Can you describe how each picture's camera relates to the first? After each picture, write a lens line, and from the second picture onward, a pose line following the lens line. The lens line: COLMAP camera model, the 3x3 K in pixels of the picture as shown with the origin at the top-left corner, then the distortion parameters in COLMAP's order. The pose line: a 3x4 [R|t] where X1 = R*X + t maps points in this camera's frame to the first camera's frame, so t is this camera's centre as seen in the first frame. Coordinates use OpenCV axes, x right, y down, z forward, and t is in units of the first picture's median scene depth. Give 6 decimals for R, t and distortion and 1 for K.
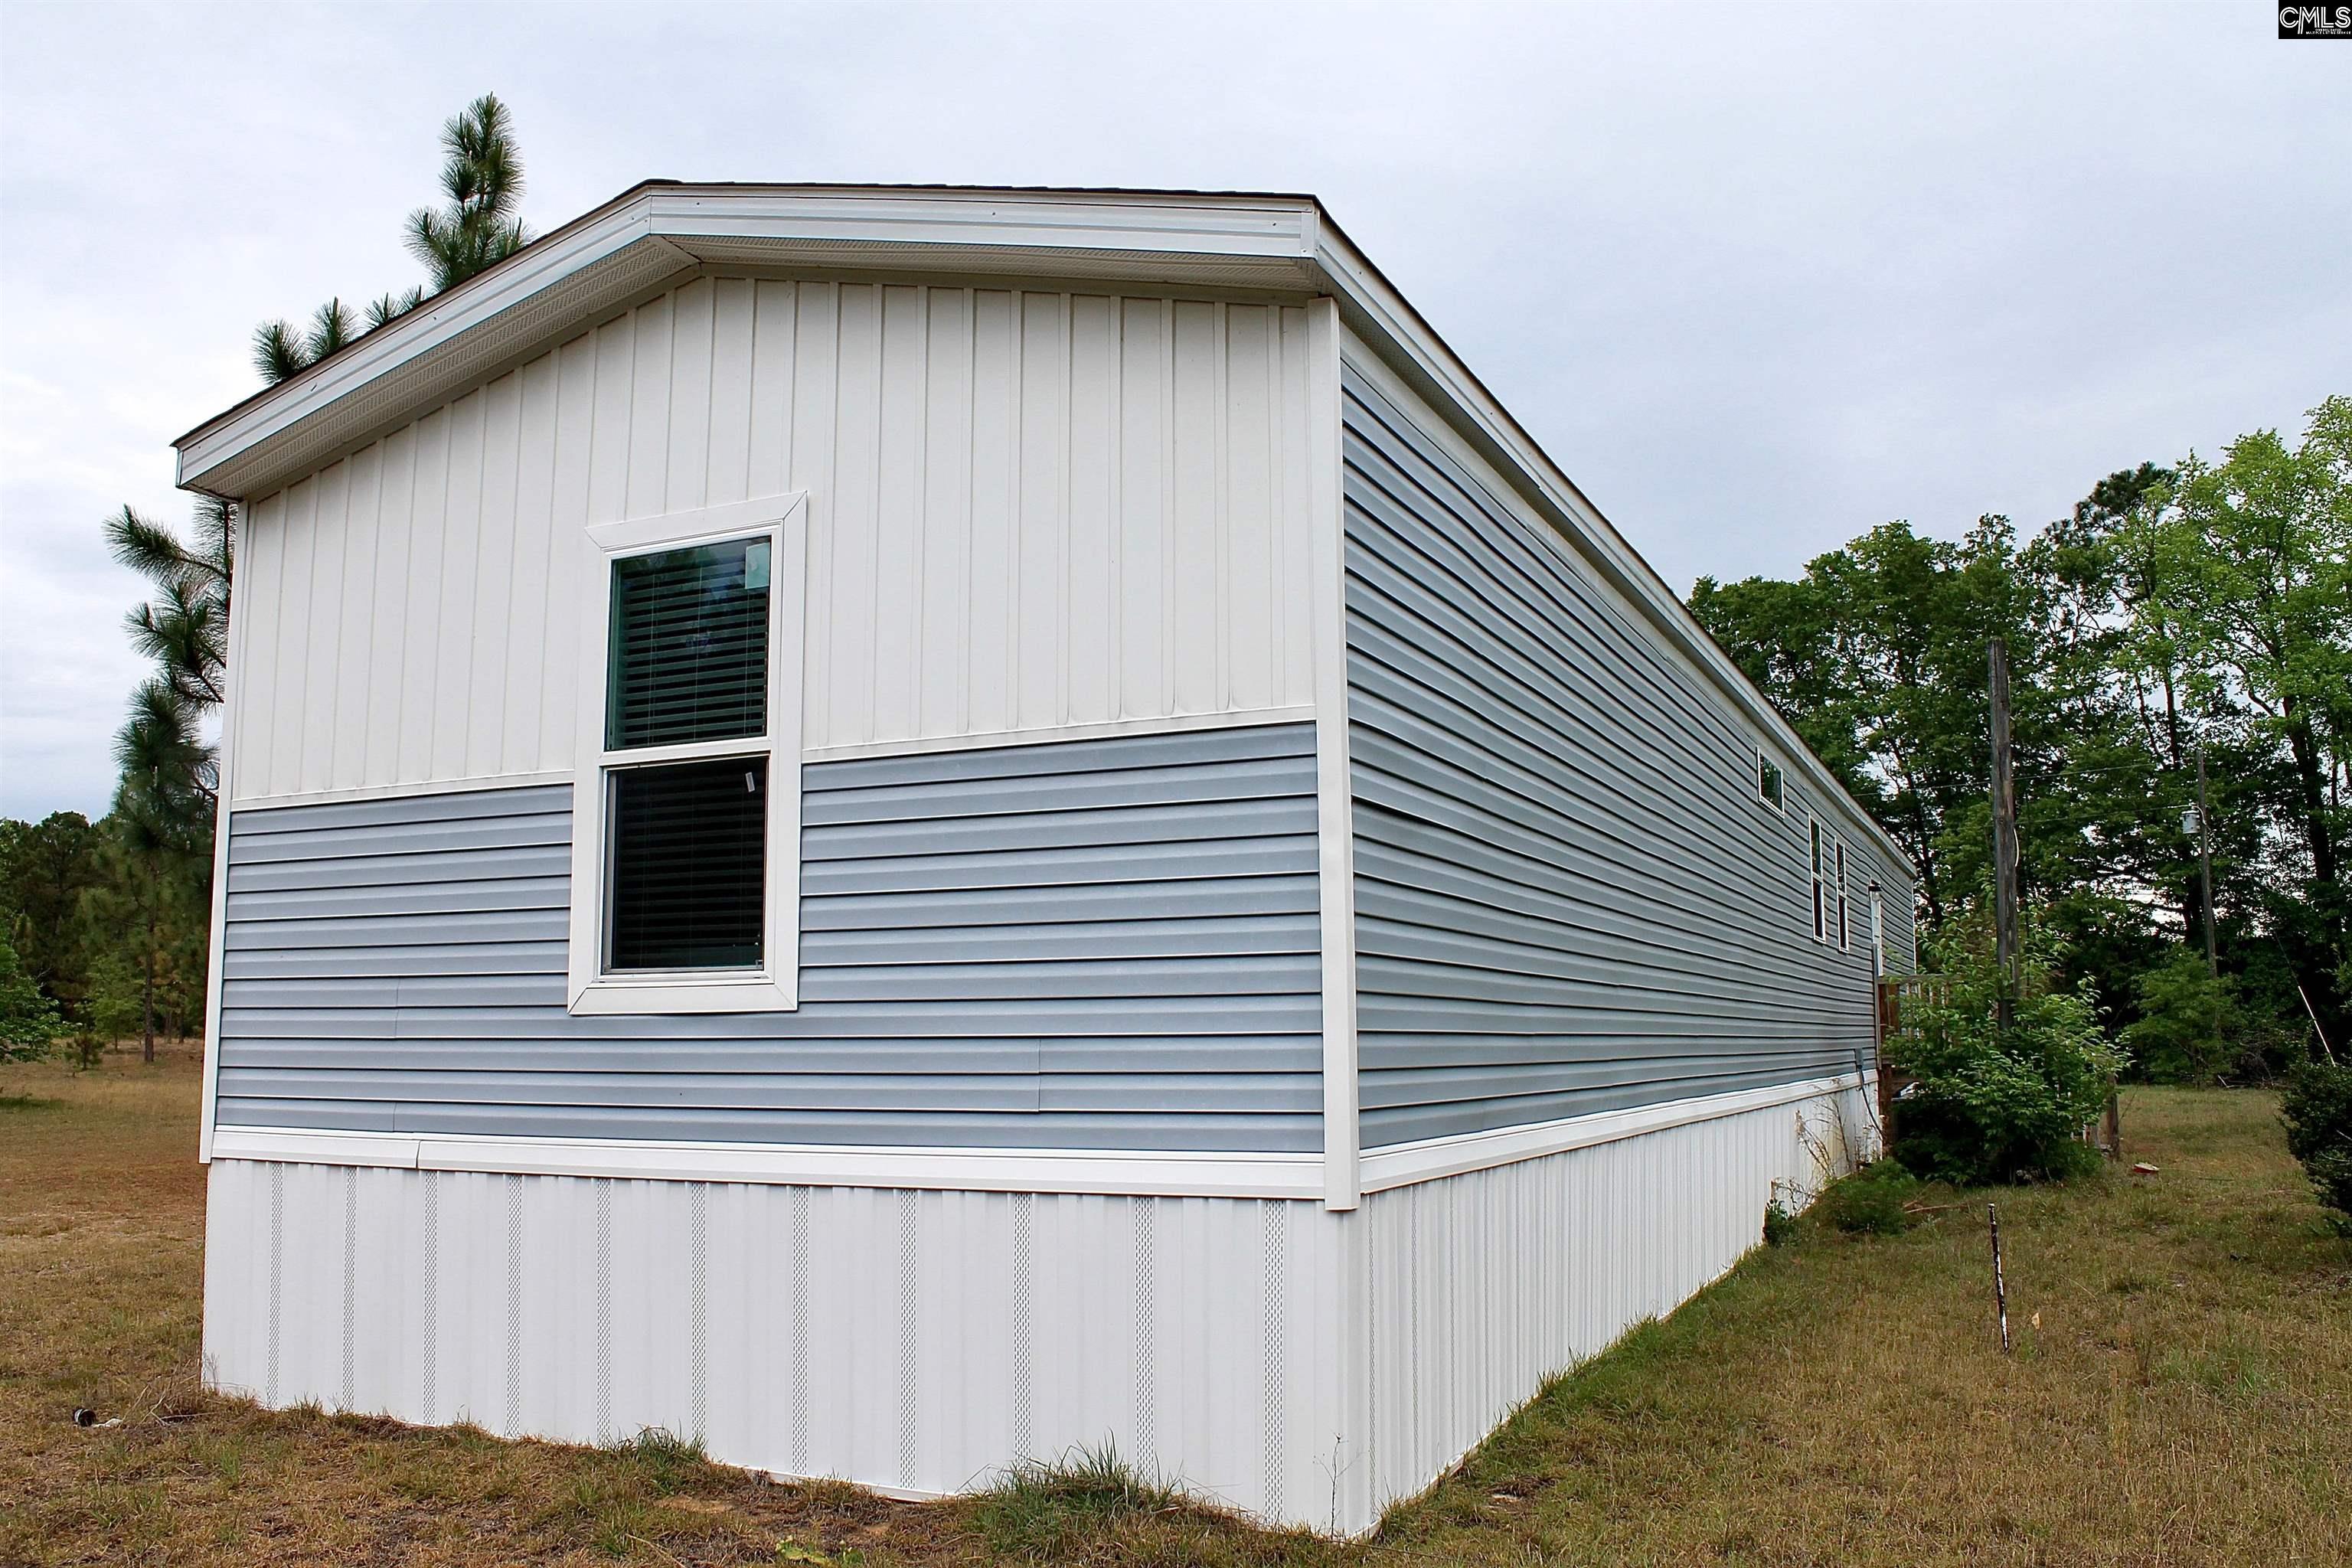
lens RADIAL K [[2010.7, 0, 1134.4], [0, 2010.7, 778.4], [0, 0, 1]] dist [-0.163171, 0.150581]
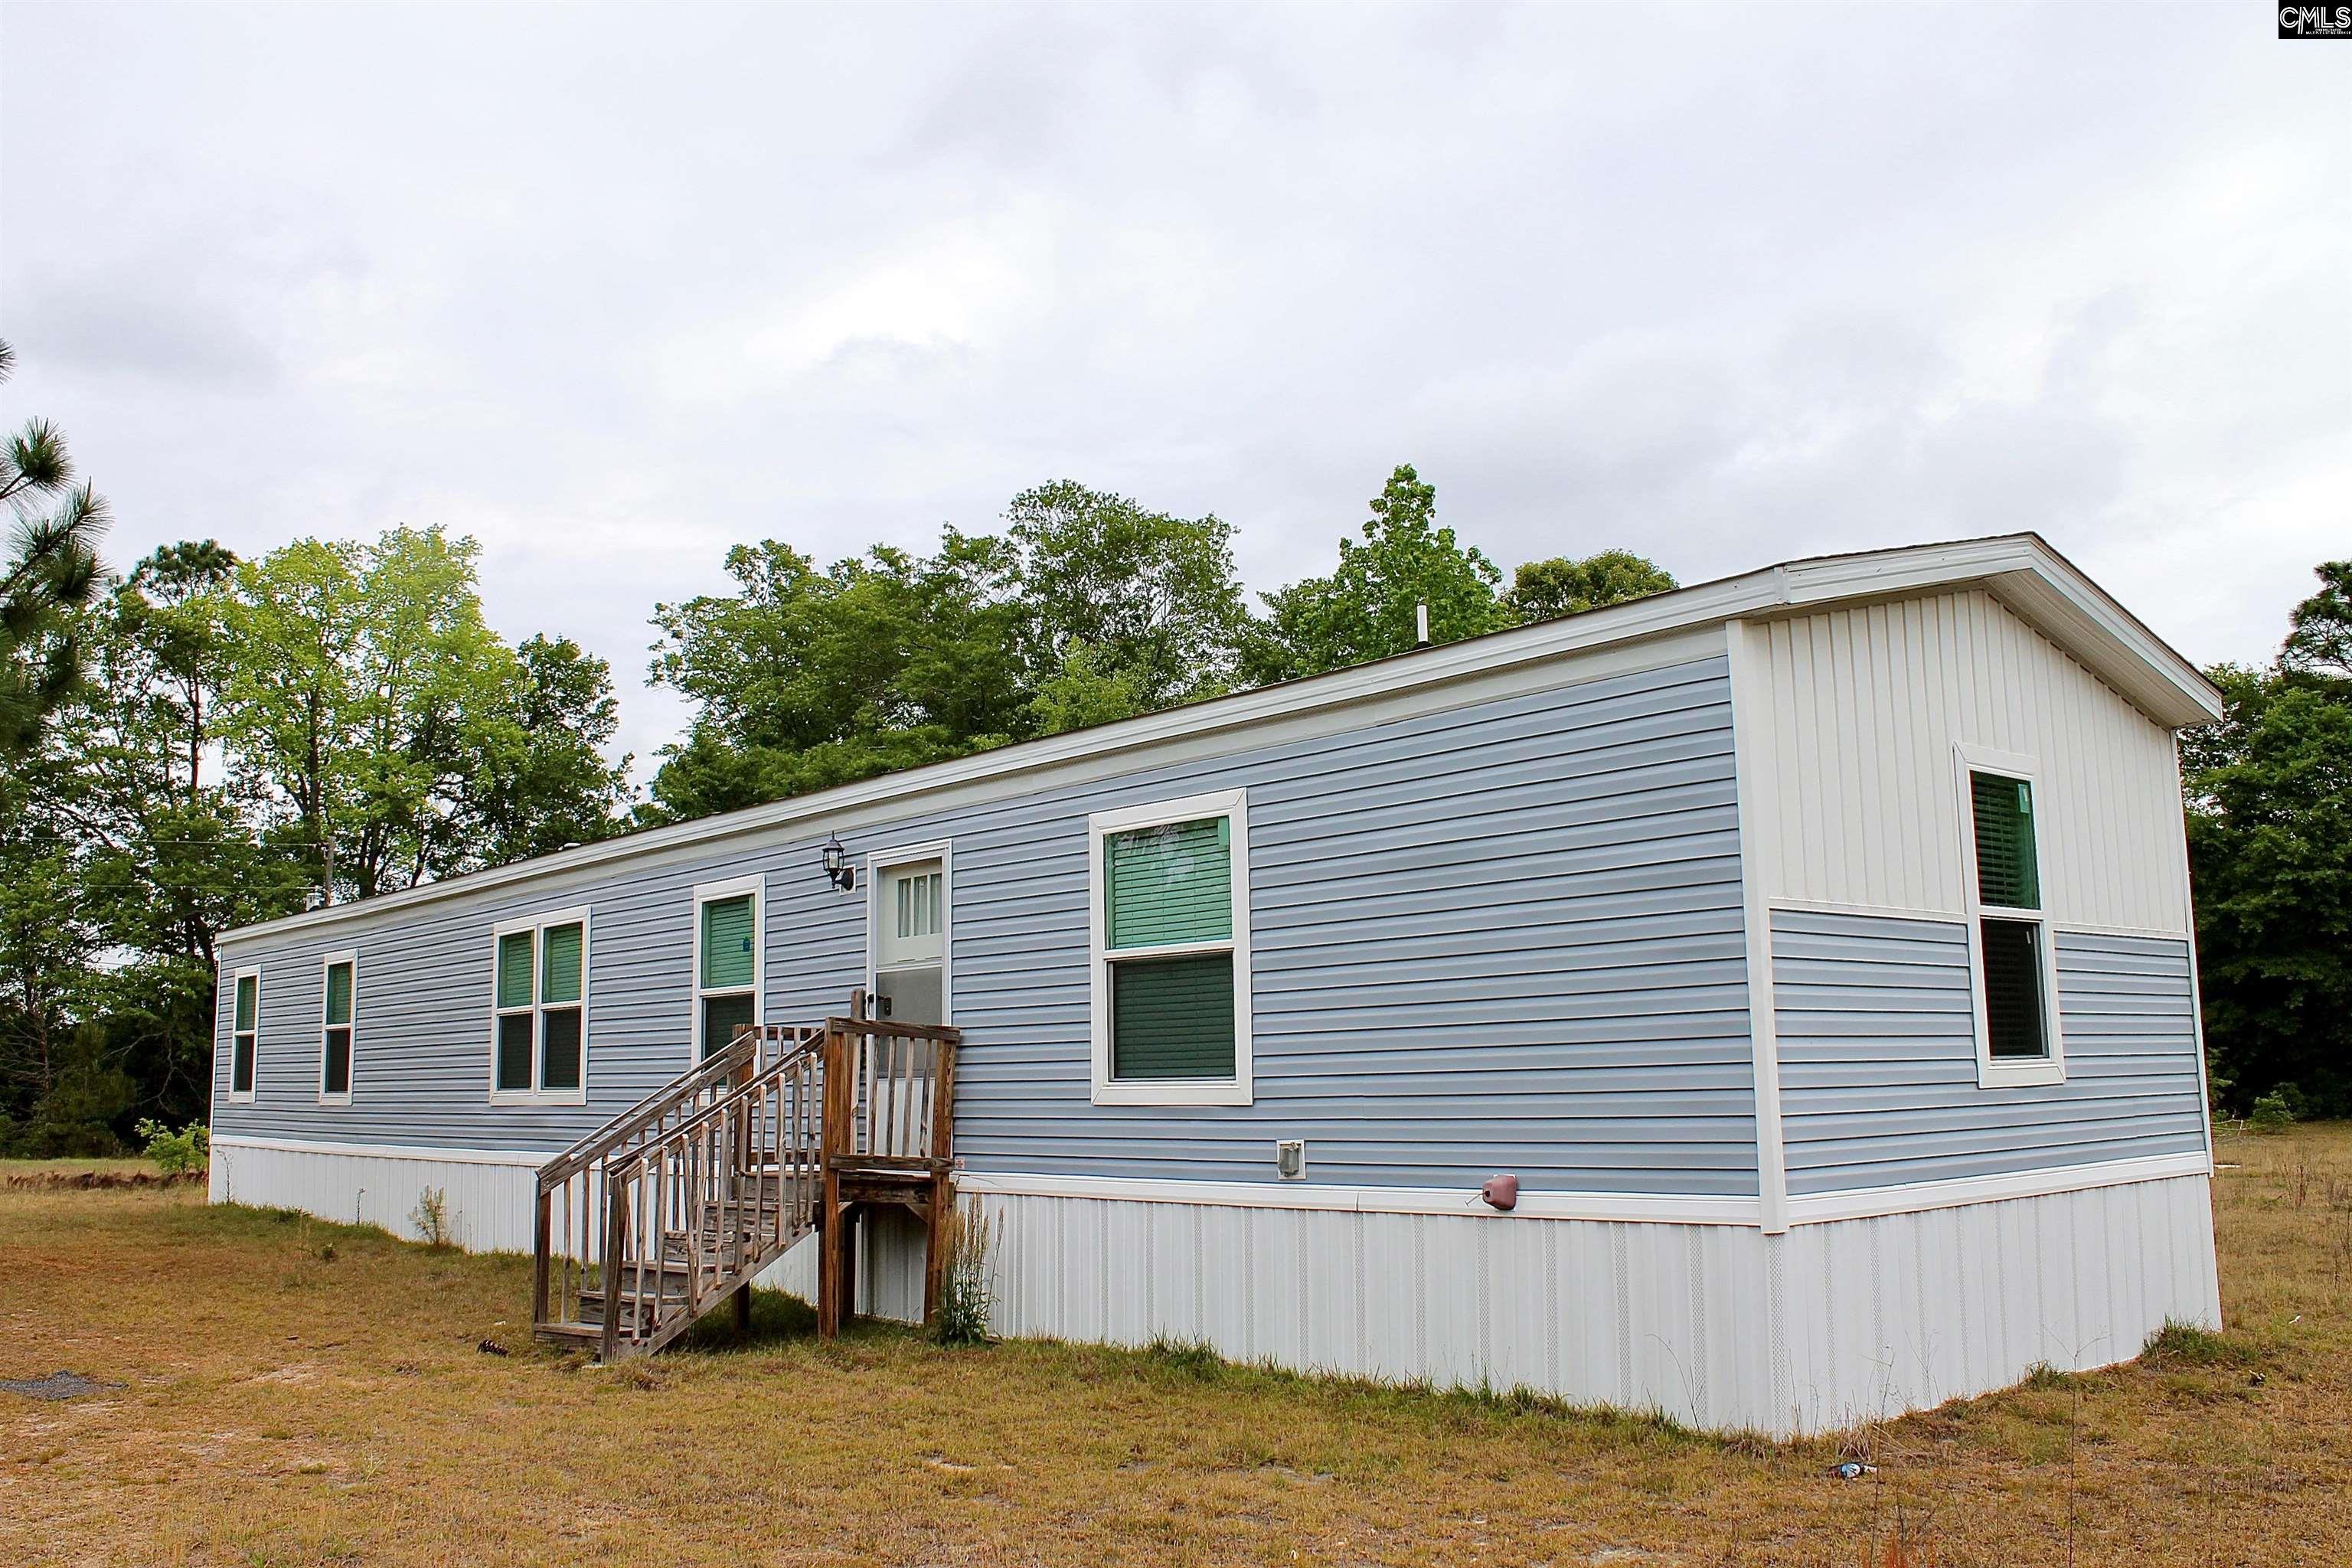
lens RADIAL K [[2010.7, 0, 1134.4], [0, 2010.7, 778.4], [0, 0, 1]] dist [-0.163171, 0.150581]
pose [[0.407688, 0.136801, 0.902816, -1.808581], [-0.112501, 0.988706, -0.099013, 0.105567], [-0.906164, -0.061201, 0.418474, 0.964474]]
